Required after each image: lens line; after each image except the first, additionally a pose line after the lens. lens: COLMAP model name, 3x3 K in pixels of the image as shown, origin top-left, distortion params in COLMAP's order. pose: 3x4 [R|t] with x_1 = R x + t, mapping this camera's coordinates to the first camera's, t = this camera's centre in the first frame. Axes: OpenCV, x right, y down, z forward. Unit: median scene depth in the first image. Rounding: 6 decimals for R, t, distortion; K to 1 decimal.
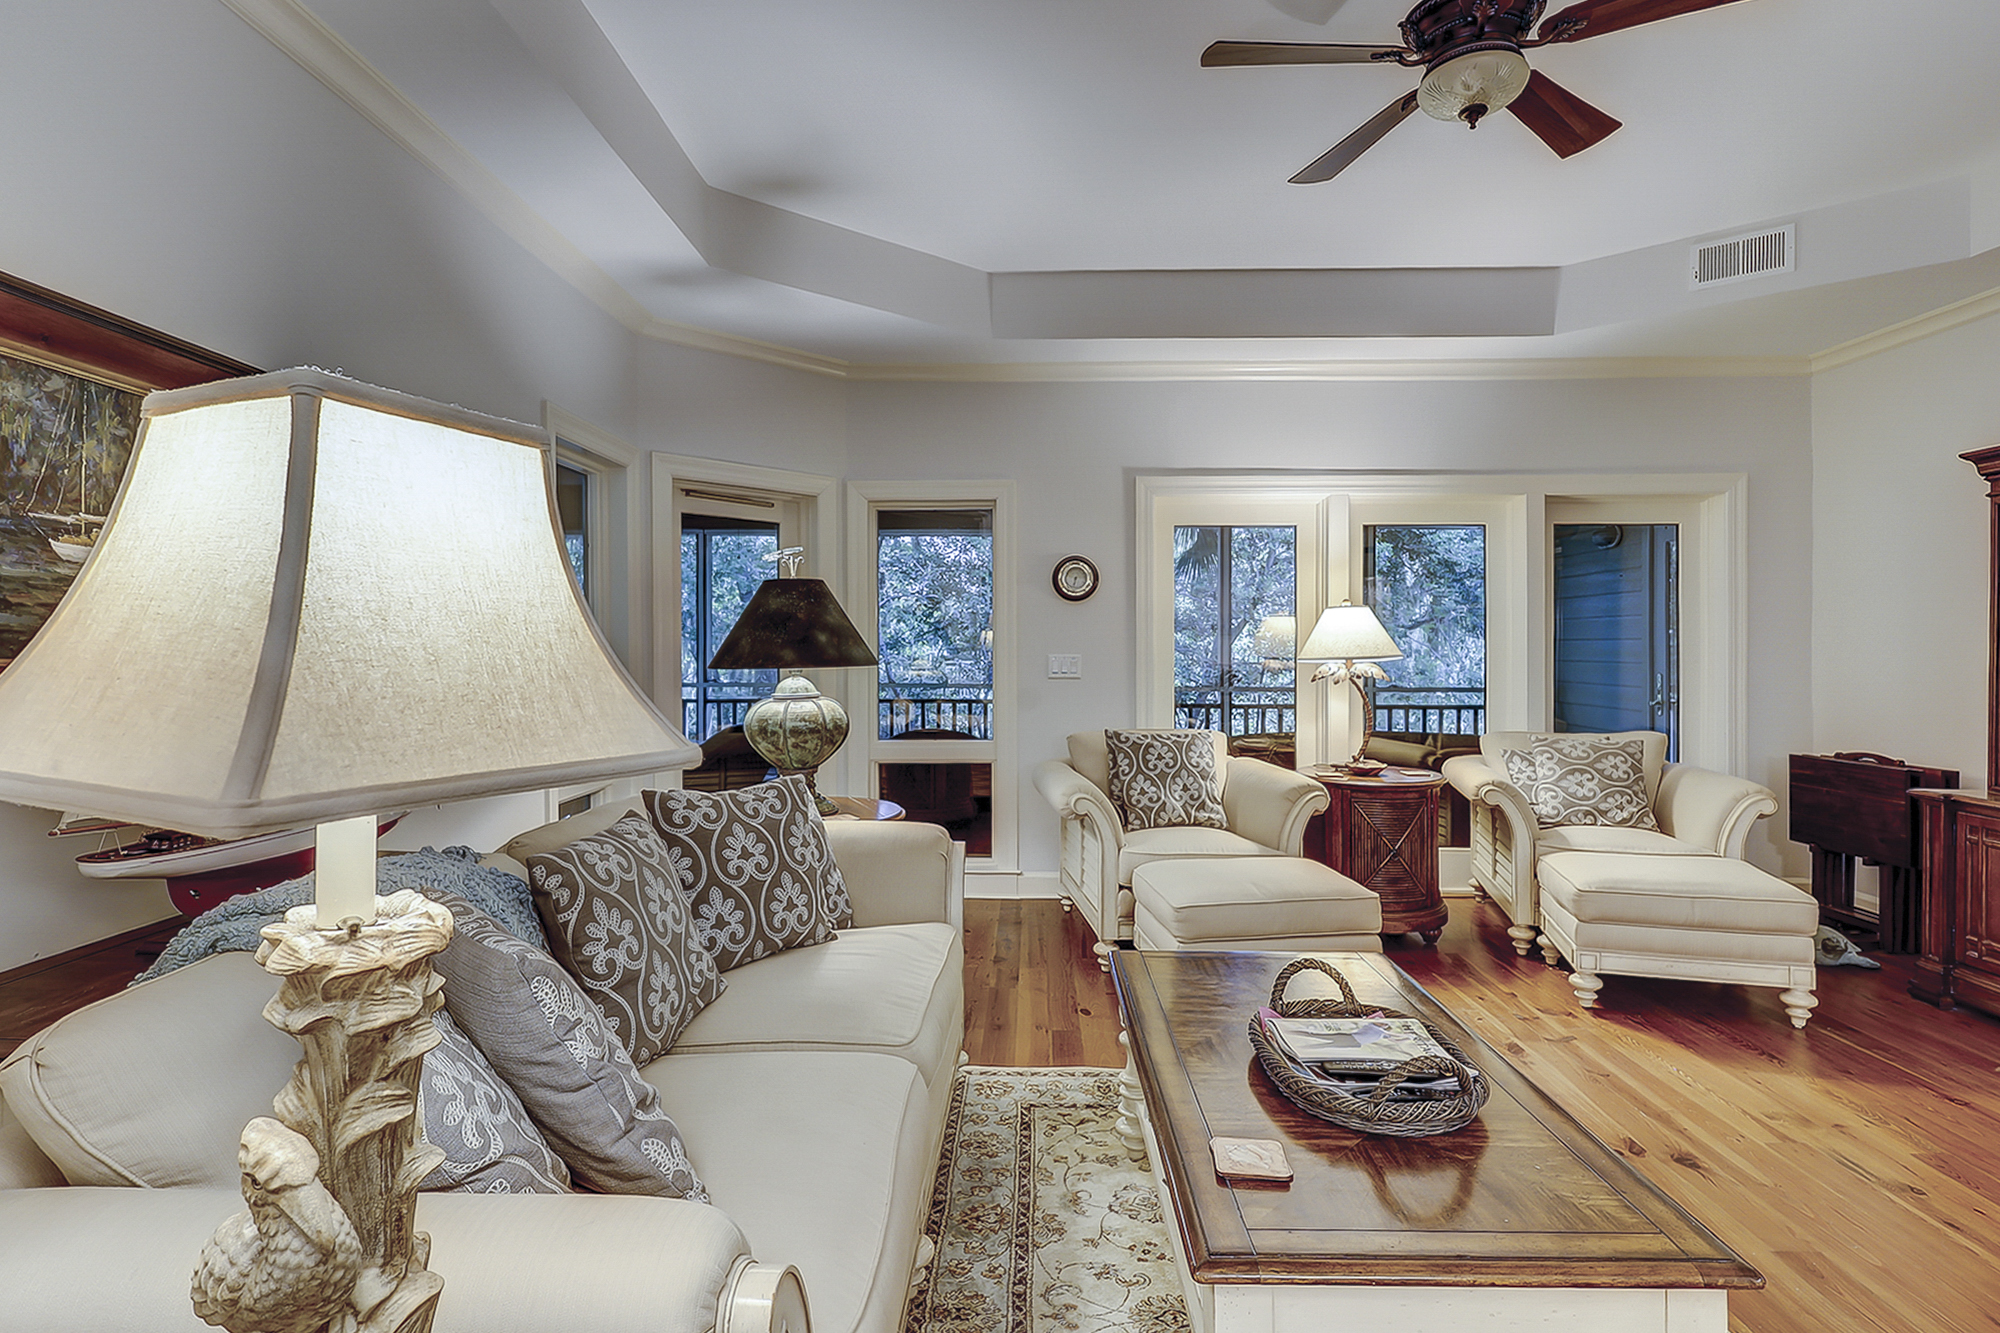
lens RADIAL K [[977.6, 0, 994.0], [0, 977.6, 656.4], [0, 0, 1]] dist [-0.011195, 0.002818]
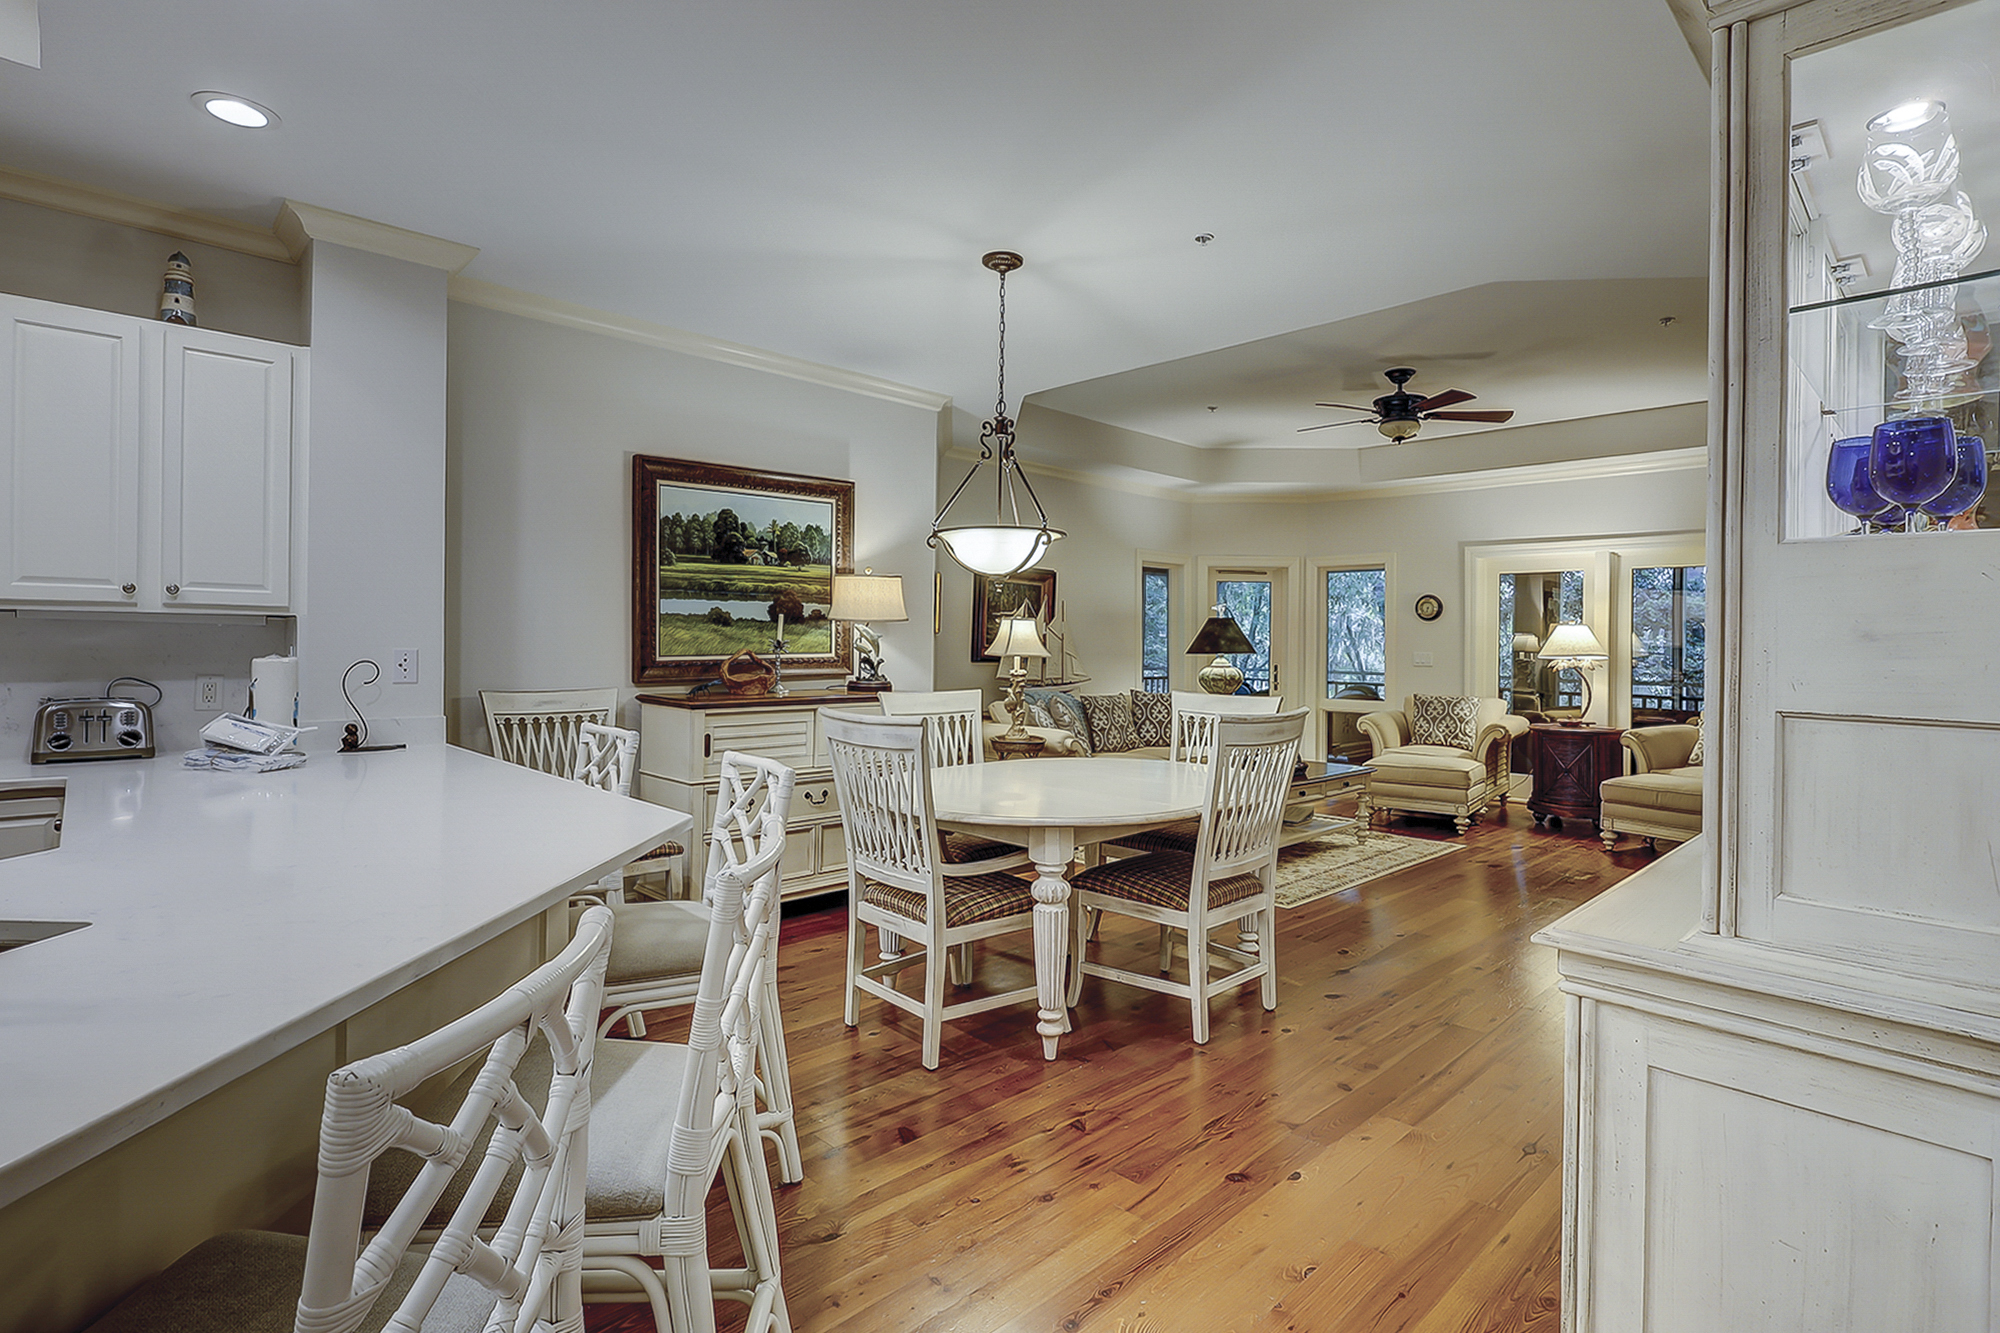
lens RADIAL K [[977.6, 0, 1004.7], [0, 977.6, 649.3], [0, 0, 1]] dist [-0.011195, 0.002818]
pose [[0.719277, 0.012325, -0.694614, 0.922004], [-0.019646, 0.999804, -0.002604, 0.014816], [0.694445, 0.015520, 0.719378, -0.934059]]
